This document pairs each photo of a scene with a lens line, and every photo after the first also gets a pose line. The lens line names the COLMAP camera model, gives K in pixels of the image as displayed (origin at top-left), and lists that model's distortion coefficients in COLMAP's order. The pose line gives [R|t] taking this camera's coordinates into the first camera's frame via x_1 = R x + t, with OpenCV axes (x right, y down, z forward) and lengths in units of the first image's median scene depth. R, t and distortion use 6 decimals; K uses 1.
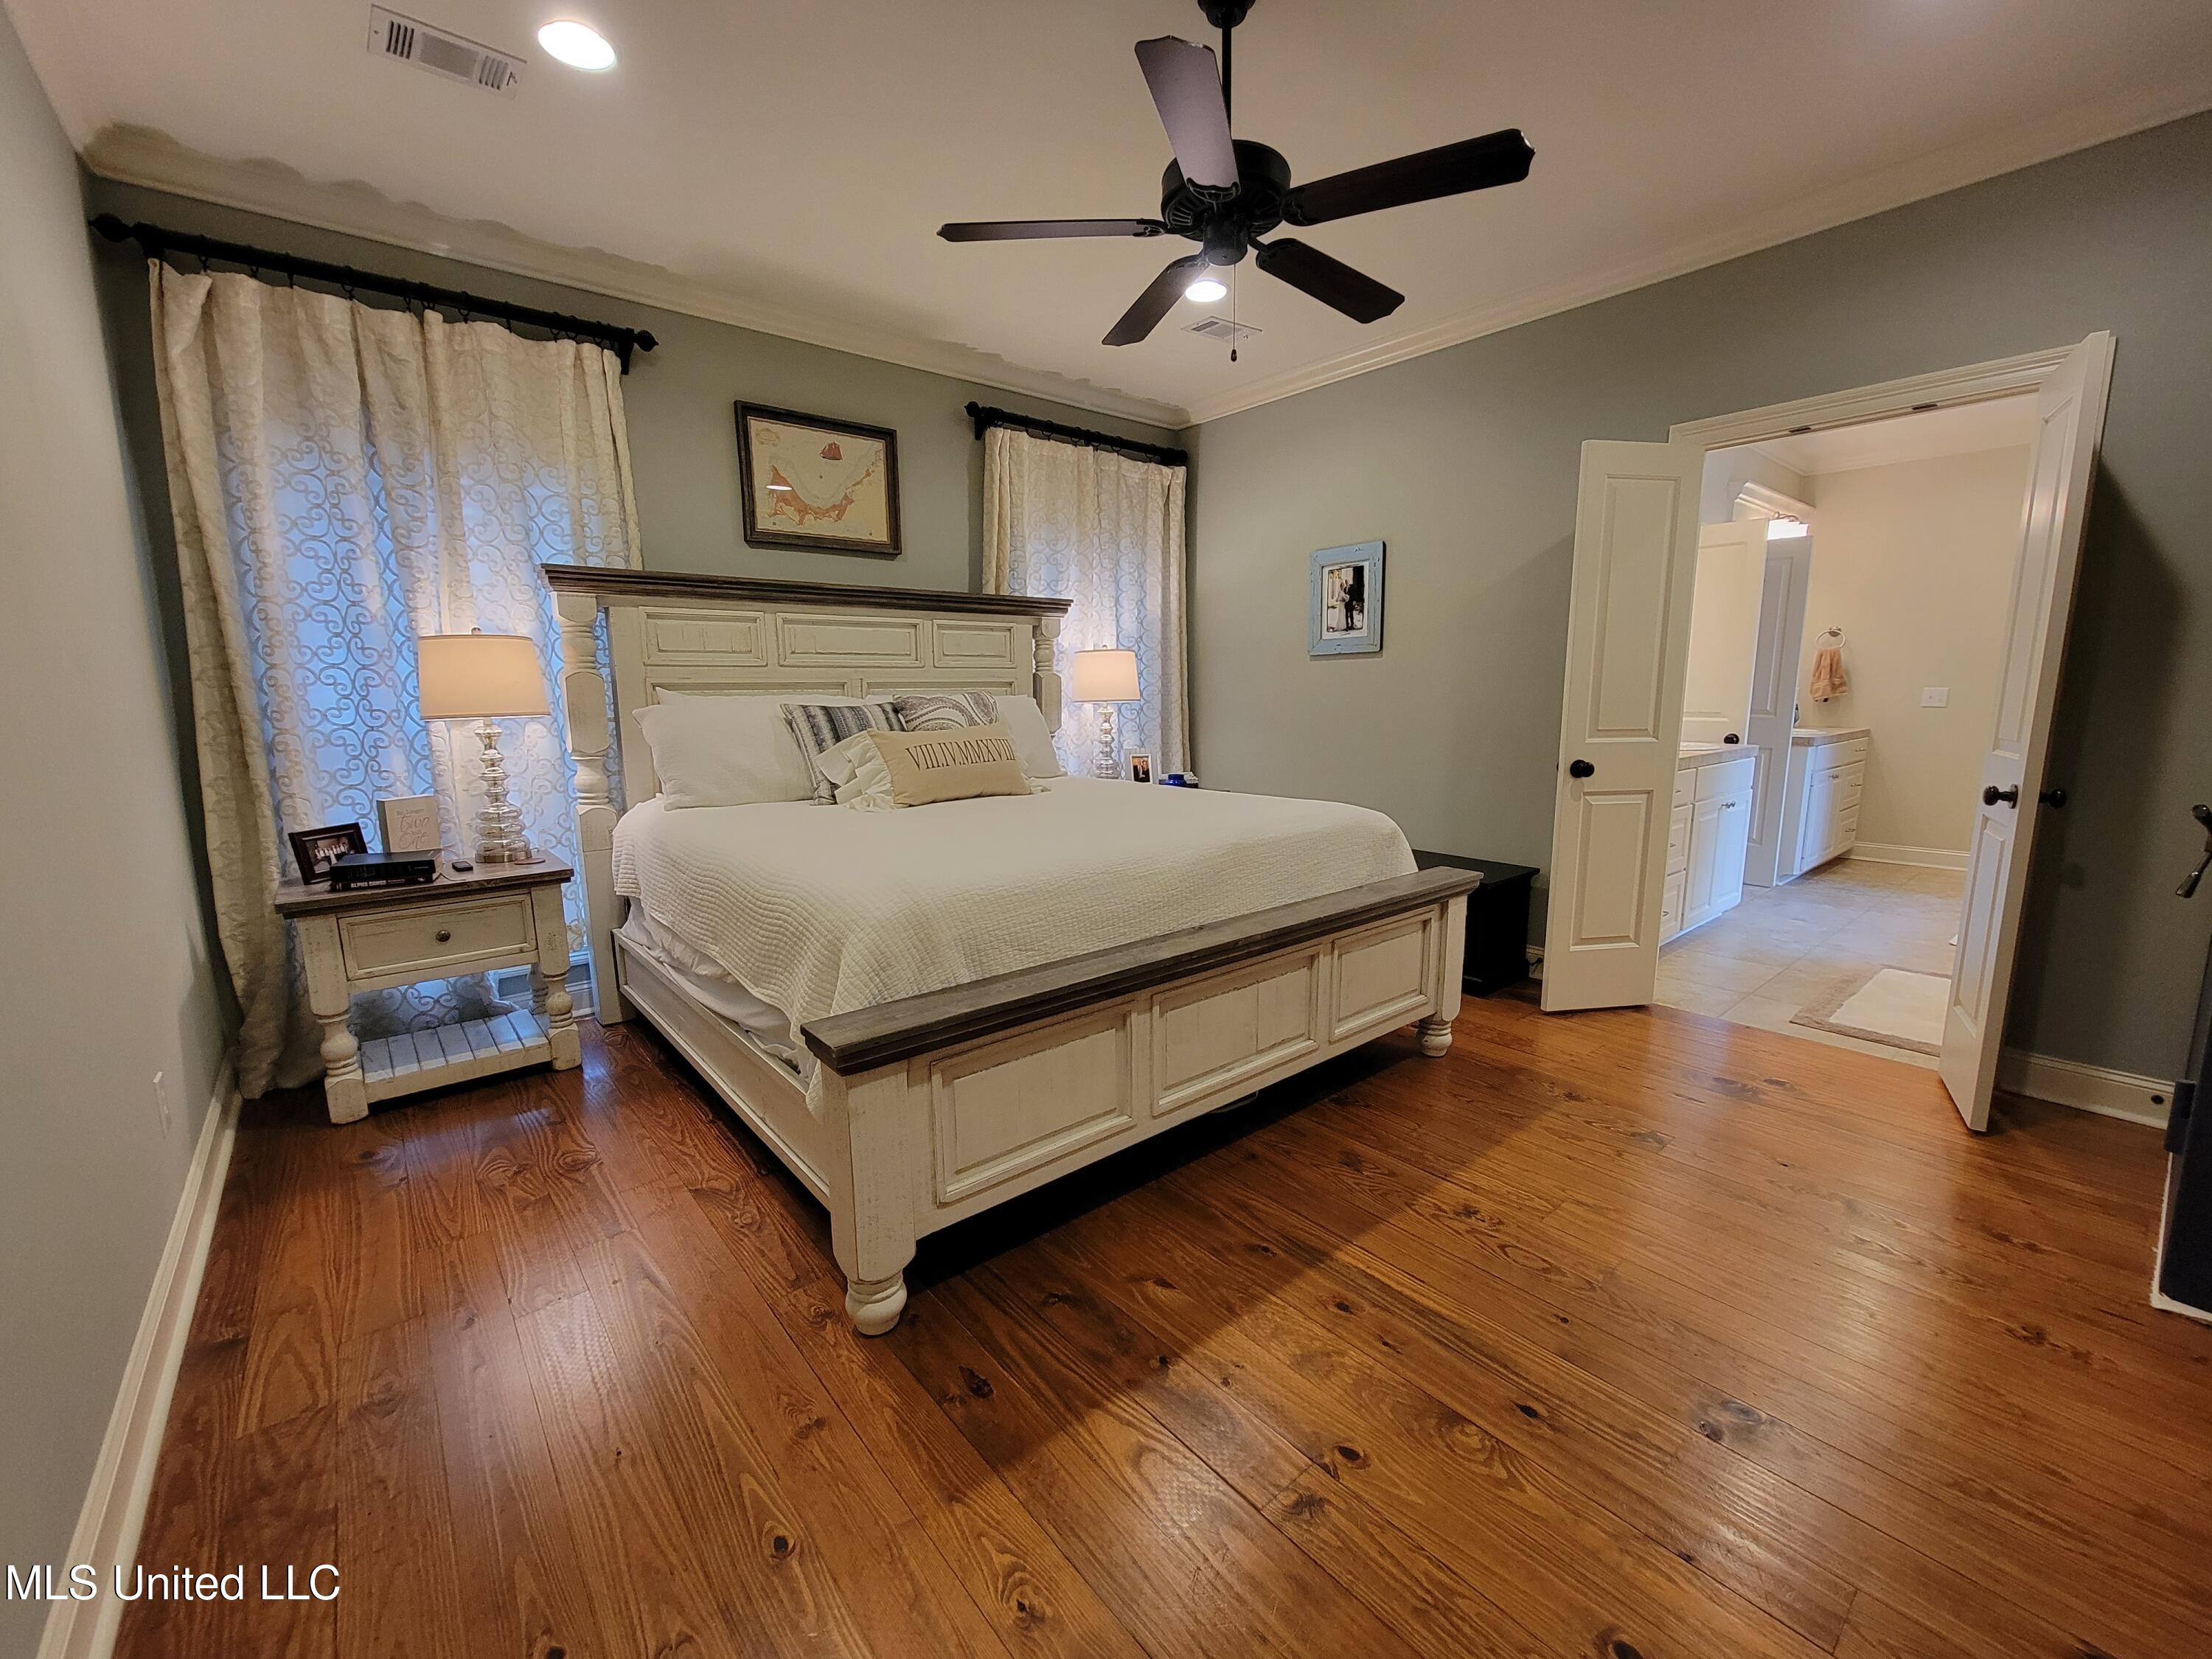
lens RADIAL K [[900.5, 0, 1103.5], [0, 900.5, 830.3], [0, 0, 1]] dist [-0.002345, -0.000765]
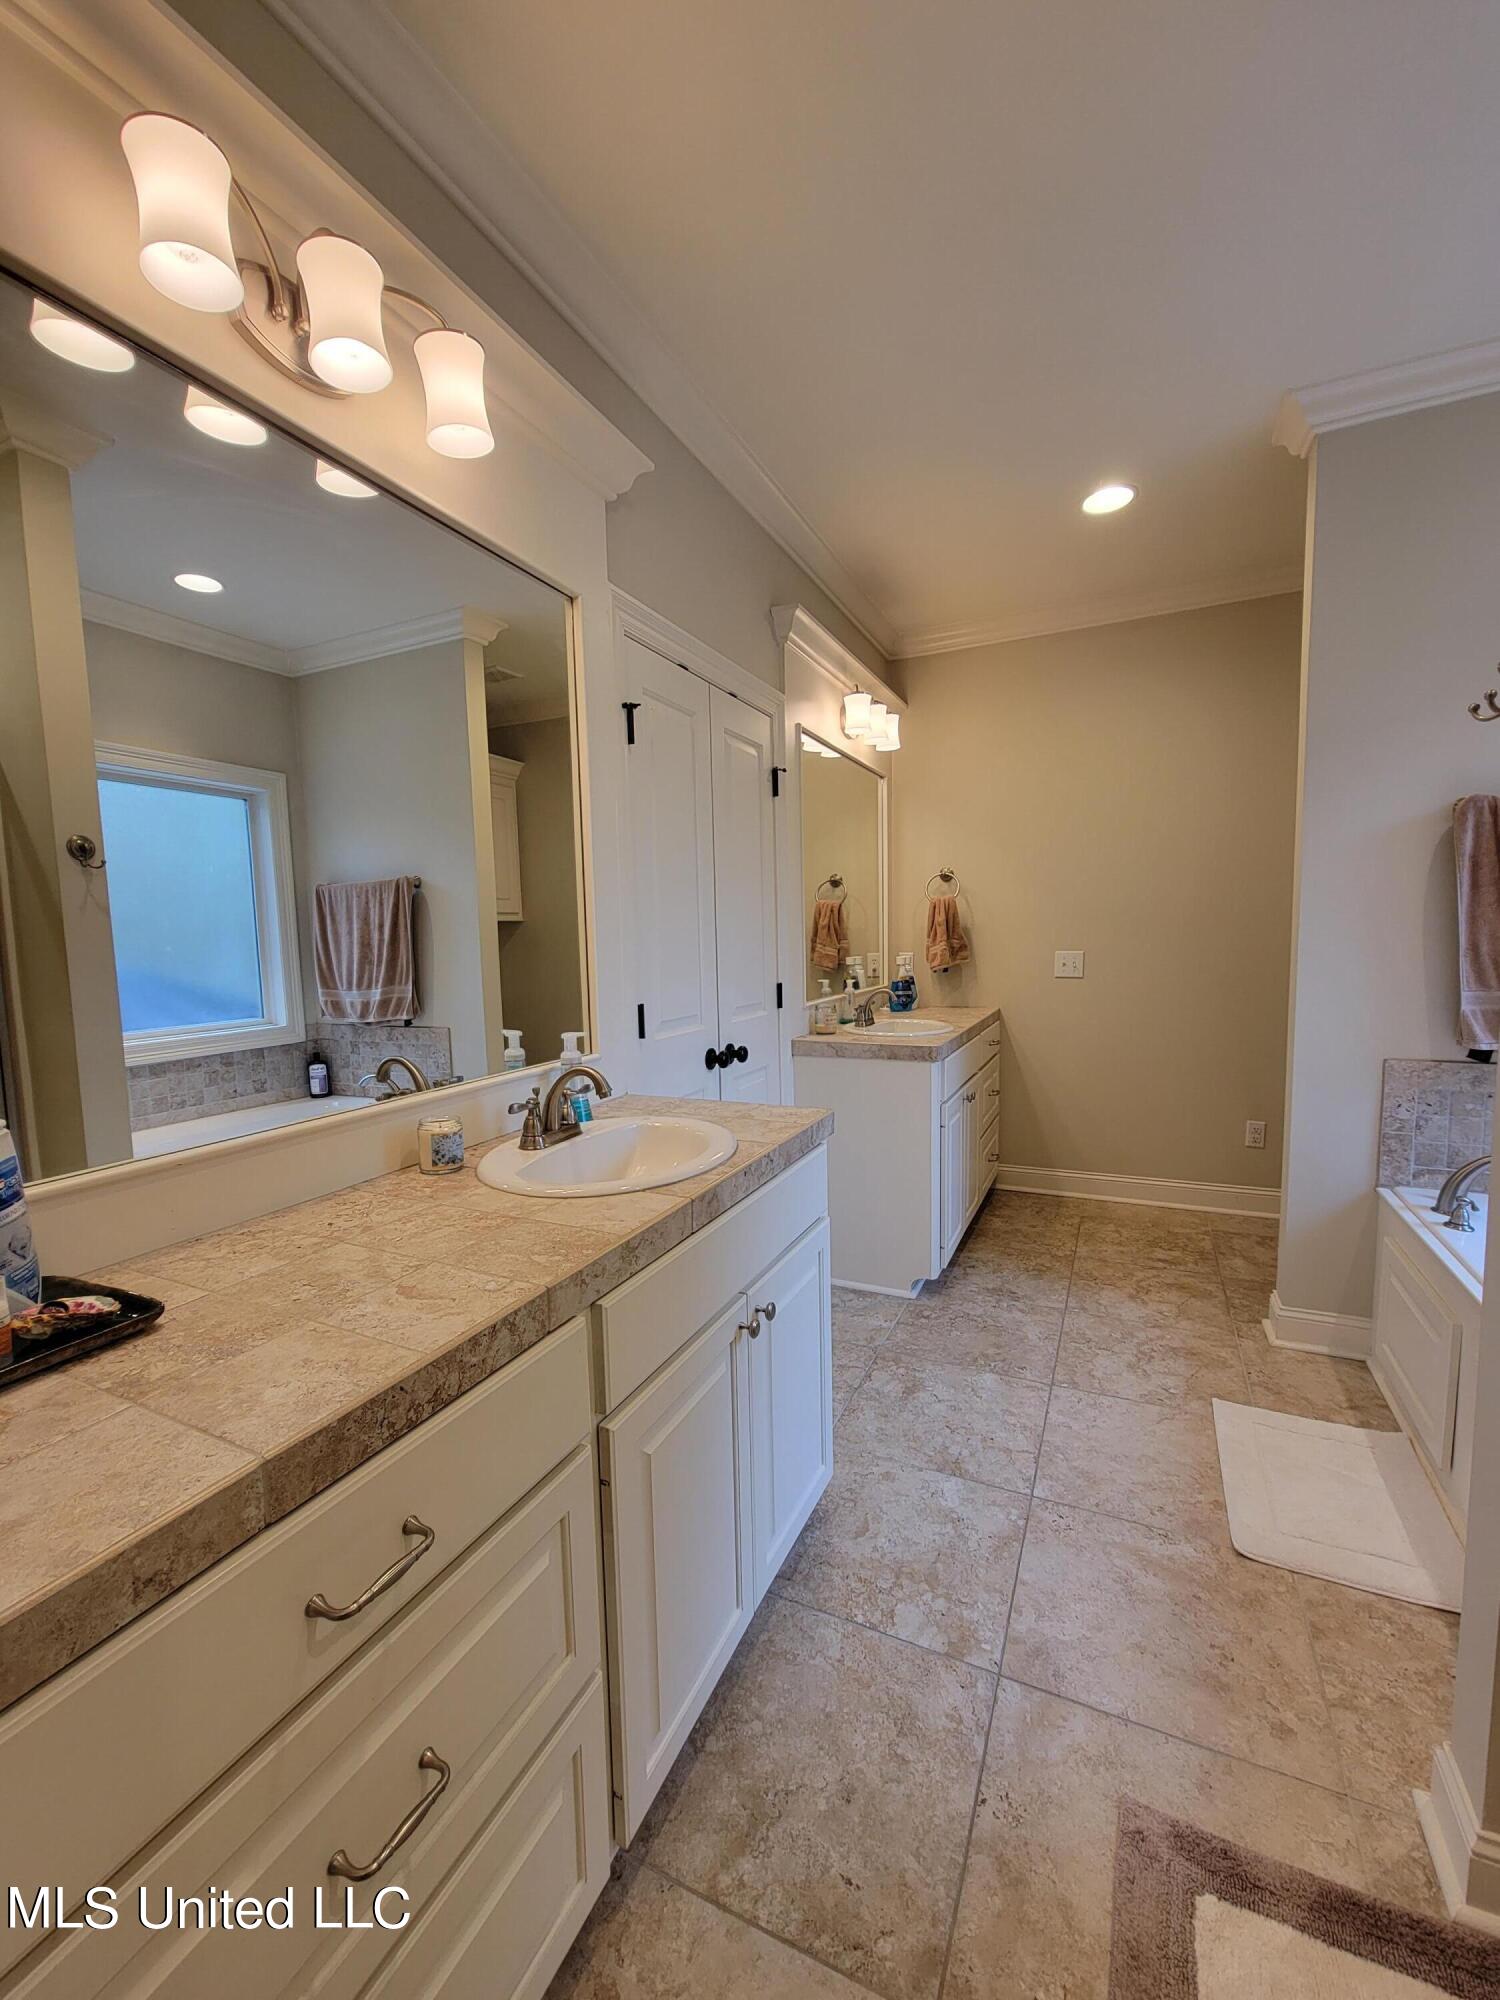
lens RADIAL K [[814.2, 0, 752.6], [0, 814.2, 1004.2], [0, 0, 1]] dist [-0.002345, -0.000765]
pose [[0.906806, -0.051890, 0.418343, 0.403017], [0.086130, 0.994267, -0.063369, -0.092411], [-0.412656, 0.093495, 0.906076, 0.493208]]
